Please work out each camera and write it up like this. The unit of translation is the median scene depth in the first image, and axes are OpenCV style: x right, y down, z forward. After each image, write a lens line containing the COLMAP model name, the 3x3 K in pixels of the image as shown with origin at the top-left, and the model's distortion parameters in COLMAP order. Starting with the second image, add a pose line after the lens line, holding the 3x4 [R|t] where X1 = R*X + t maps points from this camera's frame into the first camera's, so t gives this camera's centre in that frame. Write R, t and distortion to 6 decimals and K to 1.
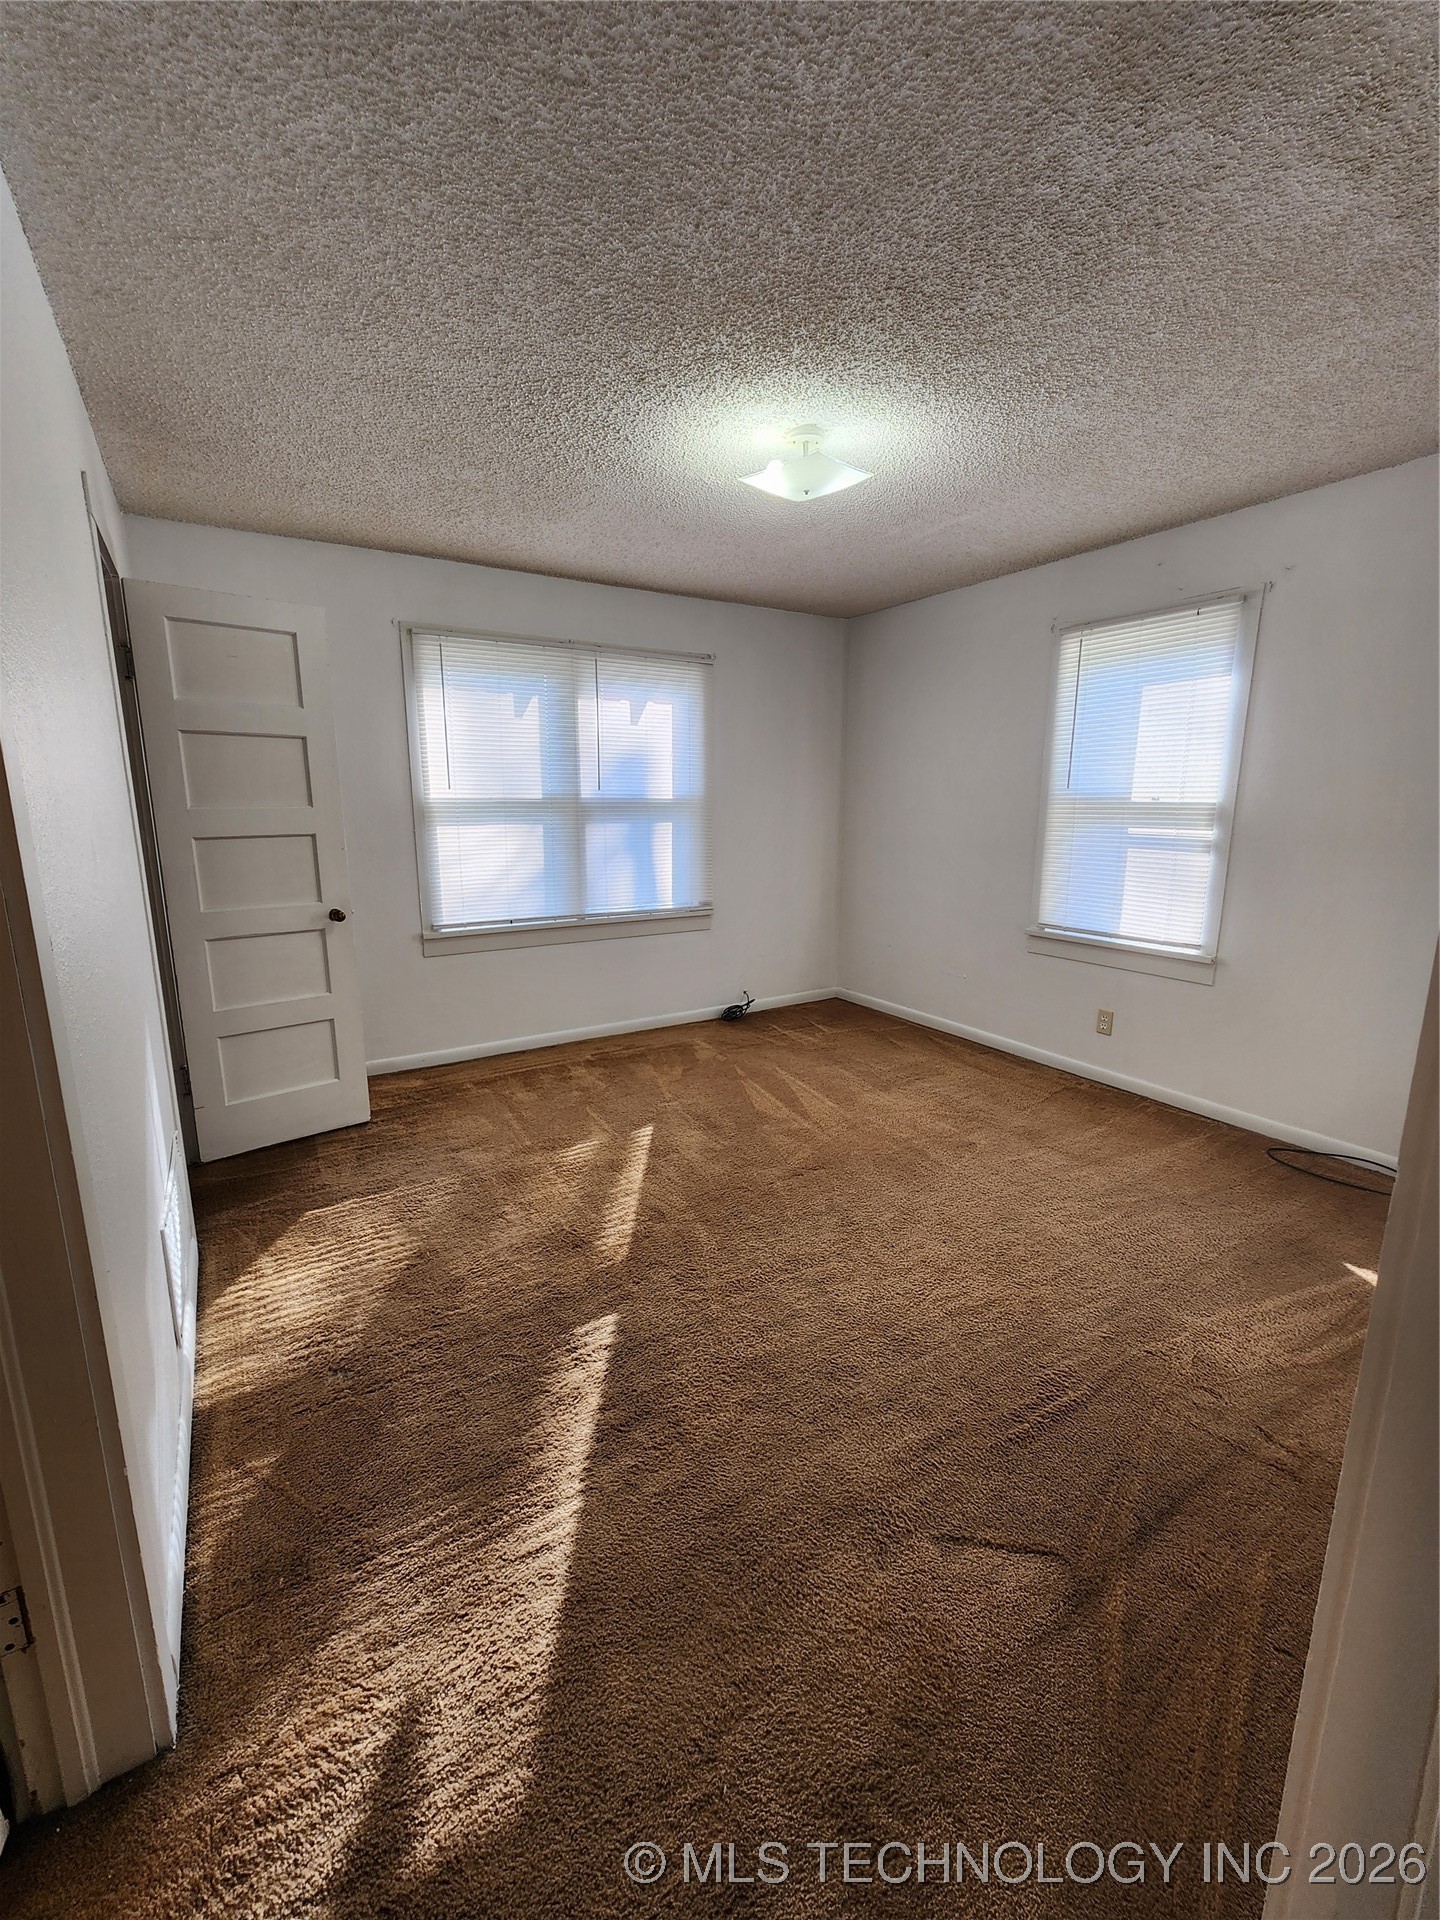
lens RADIAL K [[773.0, 0, 726.7], [0, 773.0, 971.2], [0, 0, 1]] dist [0.001545, 0.000152]
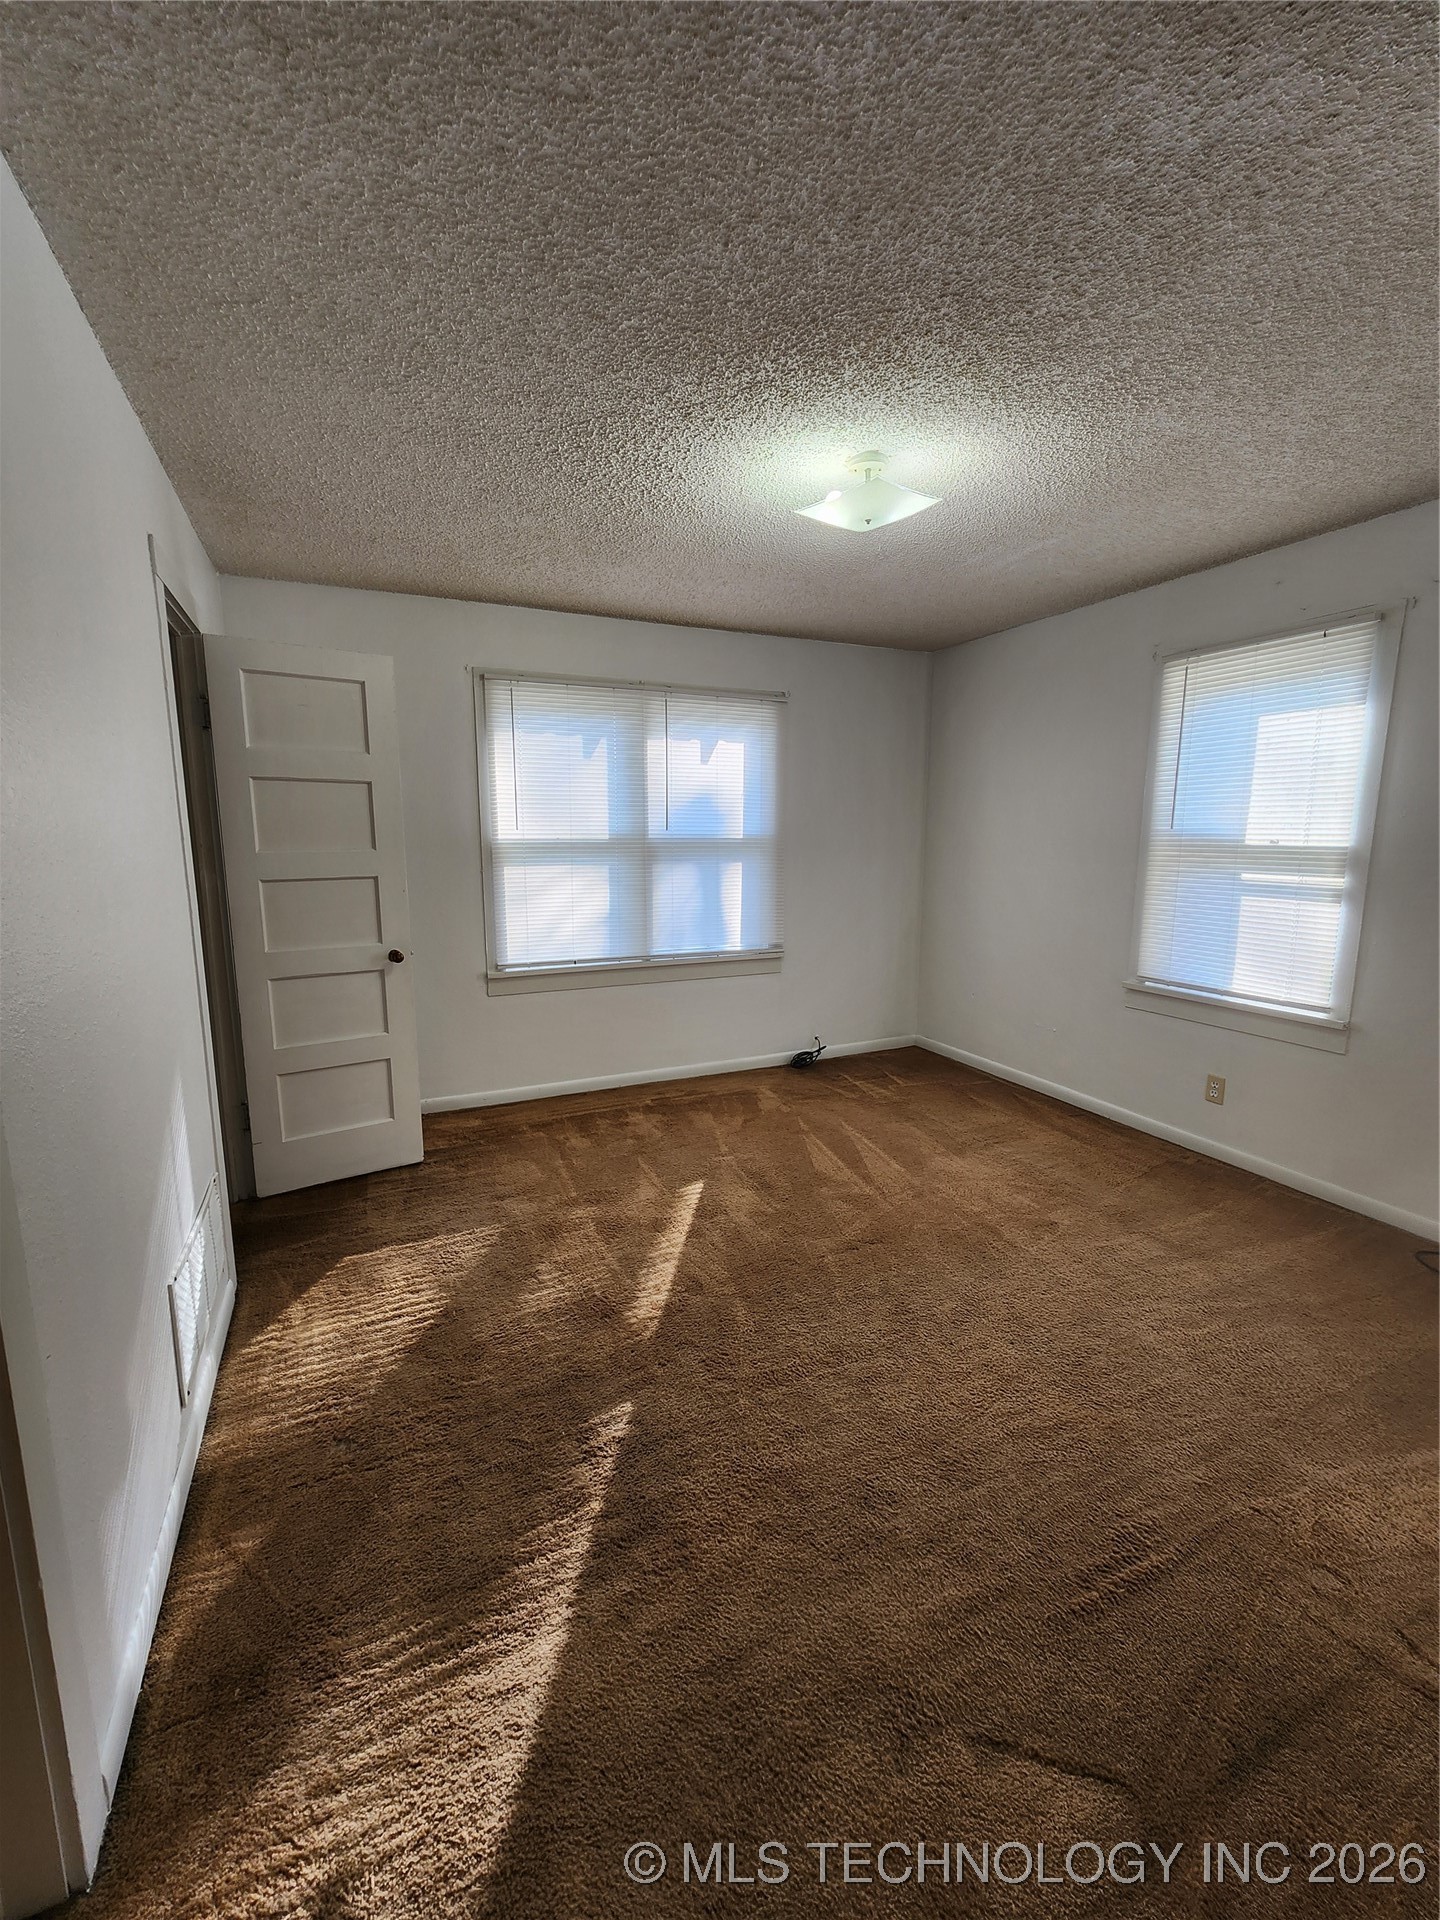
lens RADIAL K [[773.0, 0, 726.7], [0, 773.0, 971.2], [0, 0, 1]] dist [0.001545, 0.000152]
pose [[0.992258, 0.021920, -0.122241, 0.074992], [-0.026891, 0.998871, -0.039170, -0.039647], [0.121245, 0.042154, 0.991727, 0.087188]]
